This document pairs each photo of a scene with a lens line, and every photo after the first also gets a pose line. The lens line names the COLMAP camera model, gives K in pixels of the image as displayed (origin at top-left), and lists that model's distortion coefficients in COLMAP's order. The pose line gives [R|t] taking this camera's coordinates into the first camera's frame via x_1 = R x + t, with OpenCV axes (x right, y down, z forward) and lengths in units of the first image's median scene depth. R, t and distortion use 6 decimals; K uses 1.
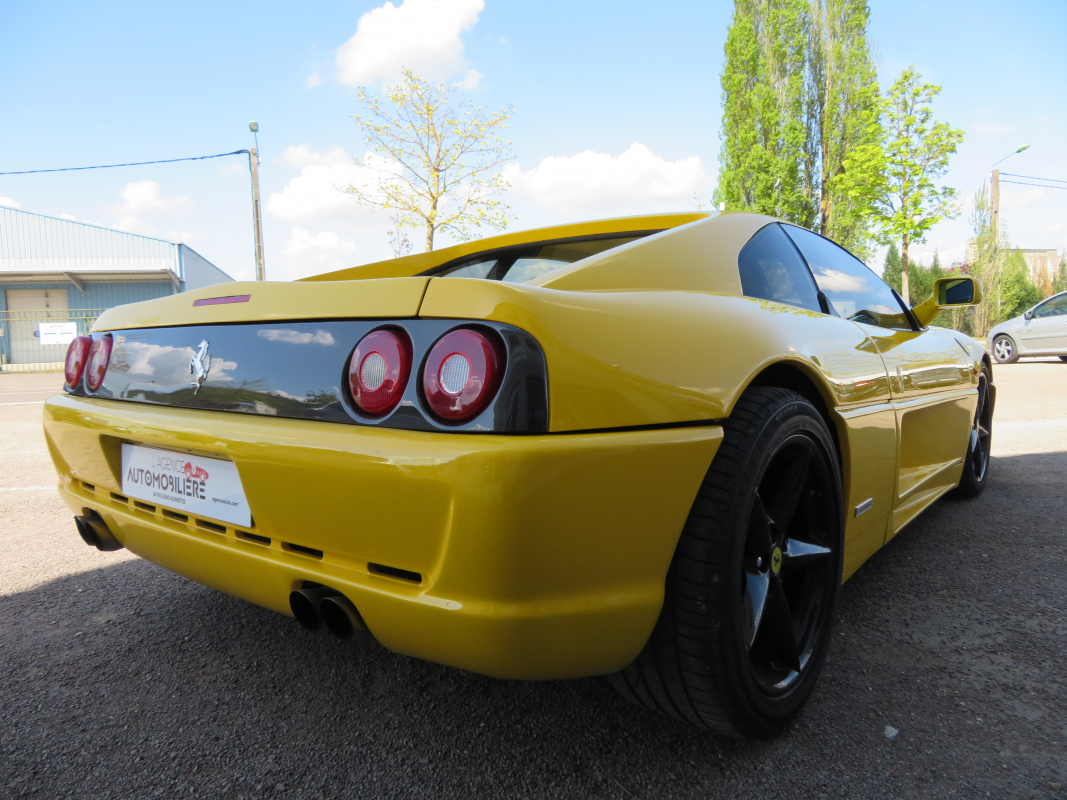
lens RADIAL K [[768.2, 0, 533.5], [0, 768.2, 400.0], [0, 0, 1]] dist [-0.003651, 0.000417]
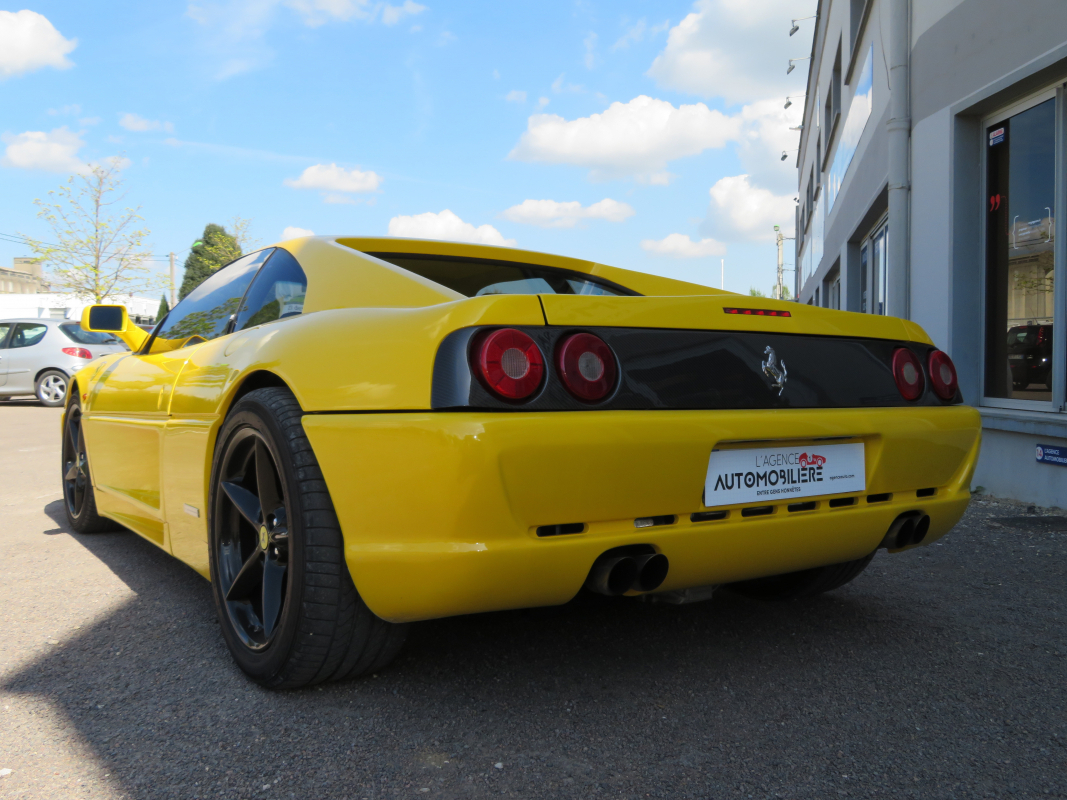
lens RADIAL K [[987.5, 0, 533.5], [0, 987.5, 400.0], [0, 0, 1]] dist [-0.005557, -0.007354]
pose [[0.263804, -0.008410, 0.964540, -0.096693], [0.068239, 0.997619, -0.009965, -0.000518], [-0.962160, 0.068448, 0.263750, 0.048620]]
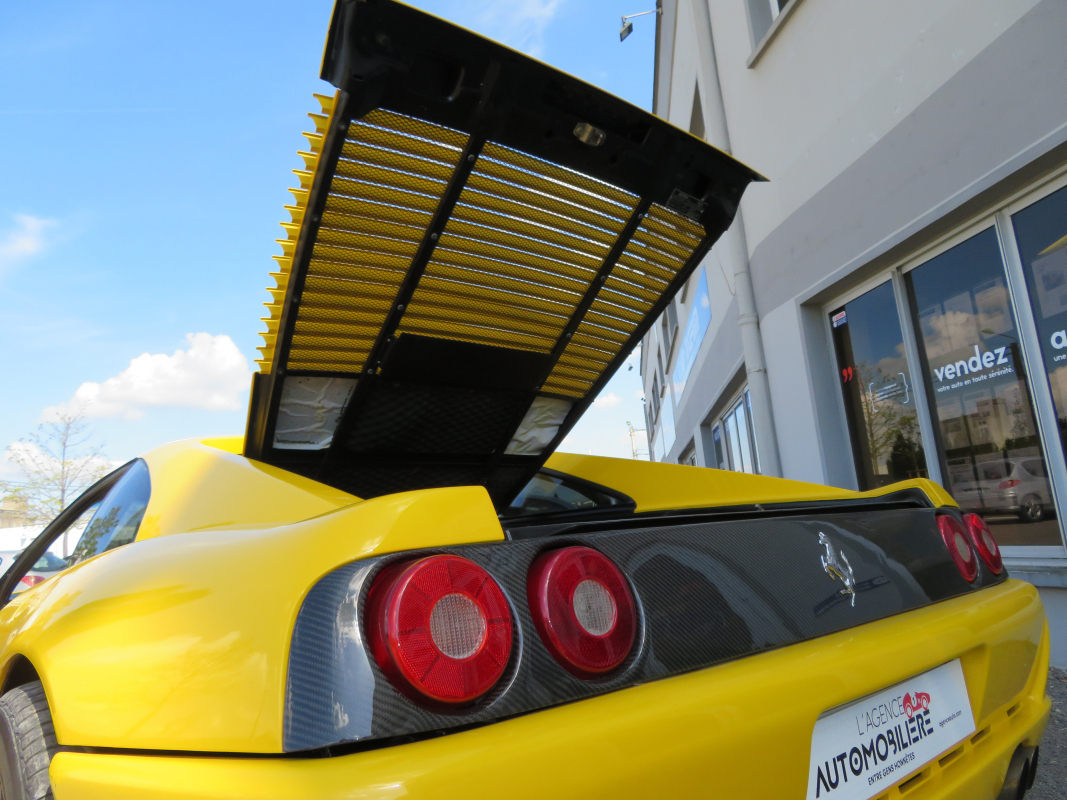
lens RADIAL K [[768.2, 0, 533.5], [0, 768.2, 400.0], [0, 0, 1]] dist [-0.003651, 0.000417]
pose [[0.158721, 0.185637, 0.969715, -0.062612], [0.166590, 0.963048, -0.211628, -0.004681], [-0.973168, 0.195135, 0.121931, 0.058931]]
